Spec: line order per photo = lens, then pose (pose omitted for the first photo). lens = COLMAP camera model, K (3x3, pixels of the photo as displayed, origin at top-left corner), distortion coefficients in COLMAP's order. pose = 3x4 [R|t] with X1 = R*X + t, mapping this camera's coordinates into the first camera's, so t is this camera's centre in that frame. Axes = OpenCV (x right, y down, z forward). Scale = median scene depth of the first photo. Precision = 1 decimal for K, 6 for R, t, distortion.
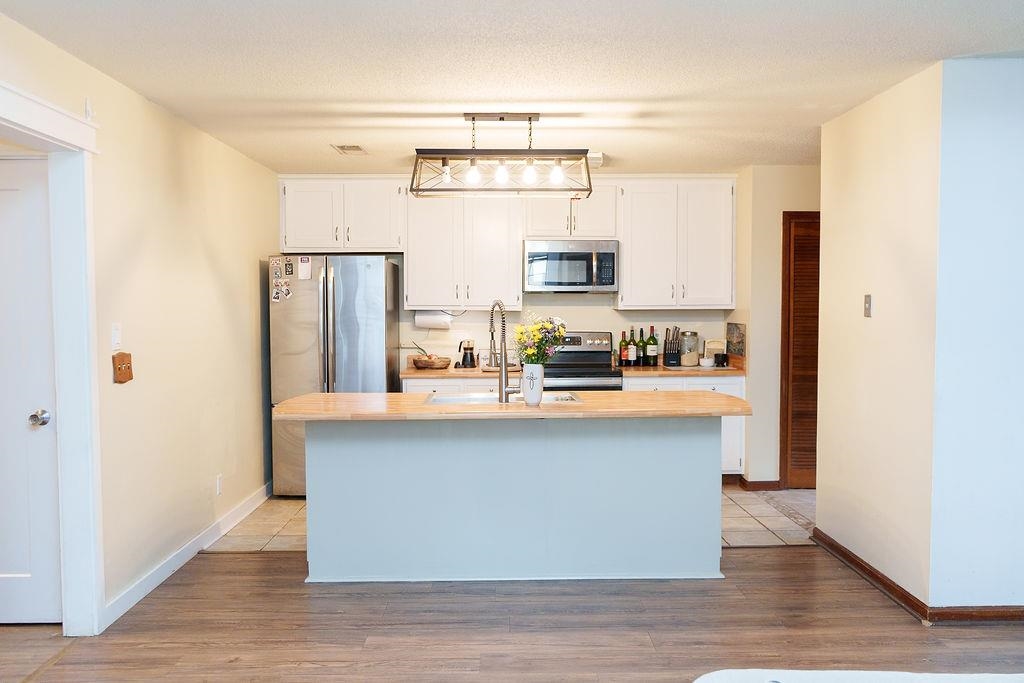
lens RADIAL K [[820.8, 0, 509.1], [0, 820.8, 344.9], [0, 0, 1]] dist [-0.005002, -0.001803]
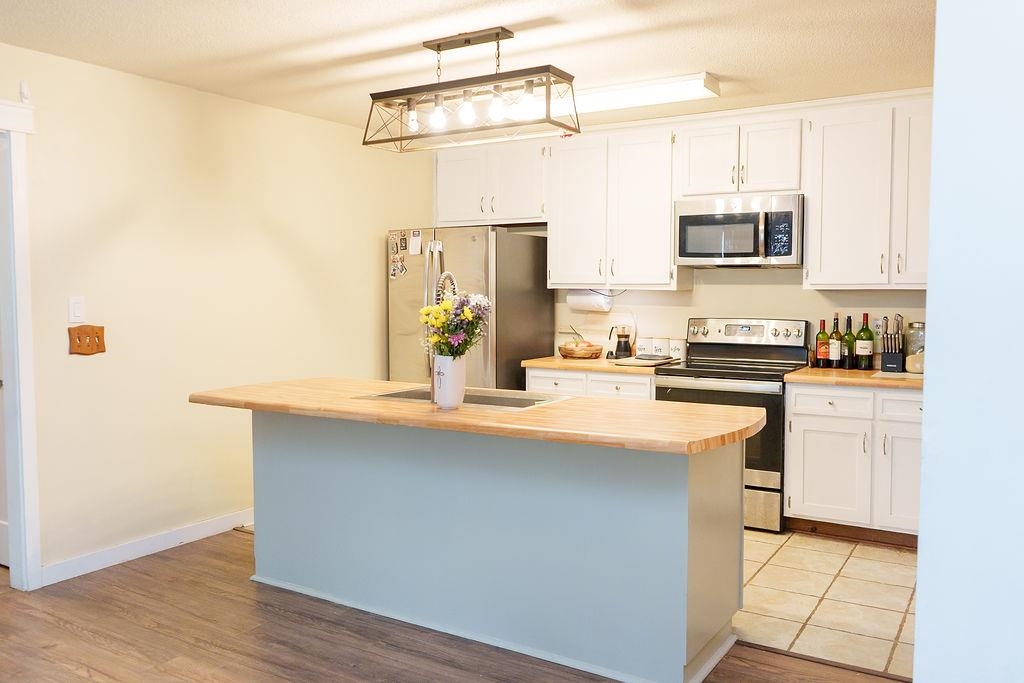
lens RADIAL K [[829.7, 0, 512.0], [0, 829.7, 341.5], [0, 0, 1]] dist [-0.007325, -0.004752]
pose [[0.838694, 0.038439, -0.543244, 0.323649], [-0.030646, 0.999257, 0.023393, -0.006379], [0.543739, -0.002971, 0.839249, 0.246447]]
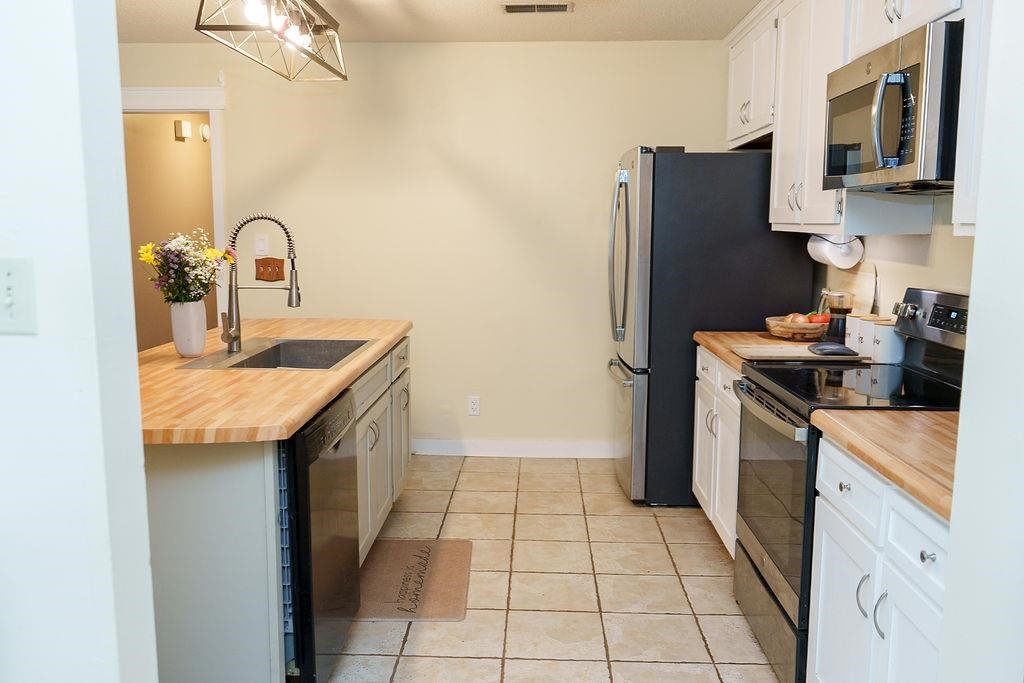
lens RADIAL K [[829.7, 0, 512.0], [0, 829.7, 341.5], [0, 0, 1]] dist [-0.007325, -0.004752]
pose [[-0.056420, 0.142224, -0.988225, 0.484618], [-0.052960, 0.987982, 0.145212, -0.041363], [0.997002, 0.060529, -0.048210, 0.860359]]
